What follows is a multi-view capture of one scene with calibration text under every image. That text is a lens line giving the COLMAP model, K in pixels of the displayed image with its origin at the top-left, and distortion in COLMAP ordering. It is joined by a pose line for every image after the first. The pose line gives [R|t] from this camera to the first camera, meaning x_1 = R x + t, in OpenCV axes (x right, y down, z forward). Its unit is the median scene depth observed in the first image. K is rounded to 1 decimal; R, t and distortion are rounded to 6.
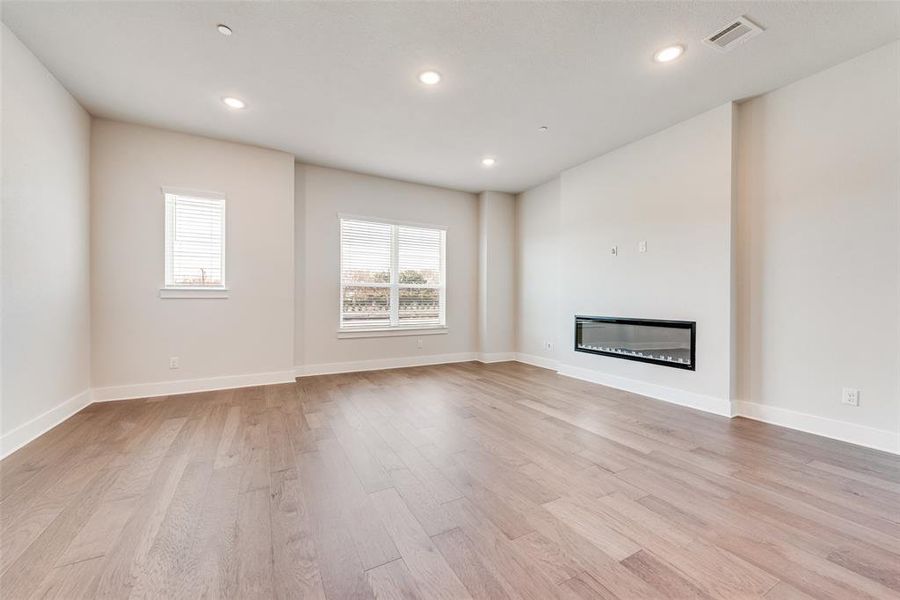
lens RADIAL K [[353.6, 0, 448.4], [0, 353.6, 303.0], [0, 0, 1]] dist [0.002414, -0.001220]
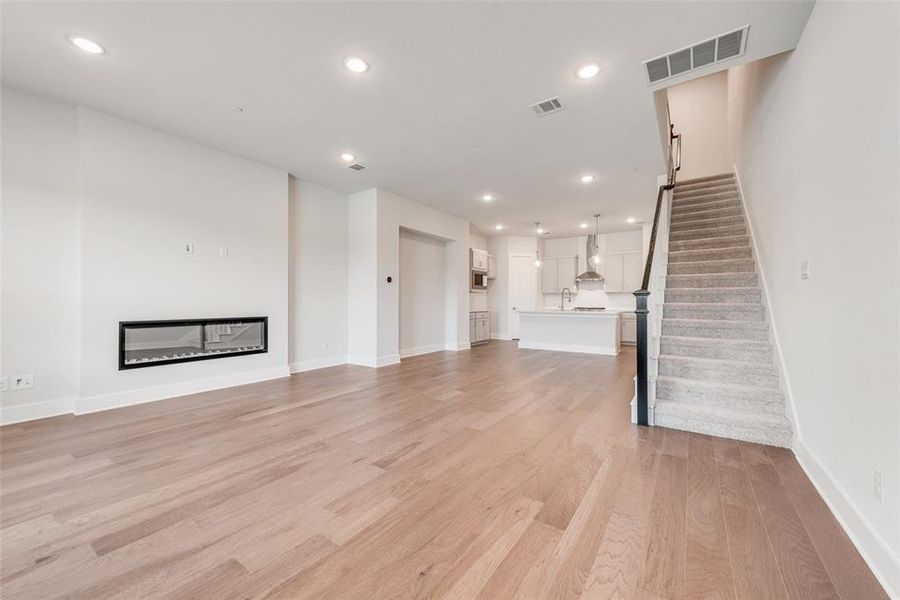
lens RADIAL K [[353.6, 0, 449.2], [0, 353.6, 301.9], [0, 0, 1]] dist [0.002414, -0.001220]
pose [[-0.462025, -0.009086, 0.886820, -0.805146], [0.004041, 0.999916, 0.012350, -0.016557], [-0.886858, 0.009290, -0.461949, 0.977898]]
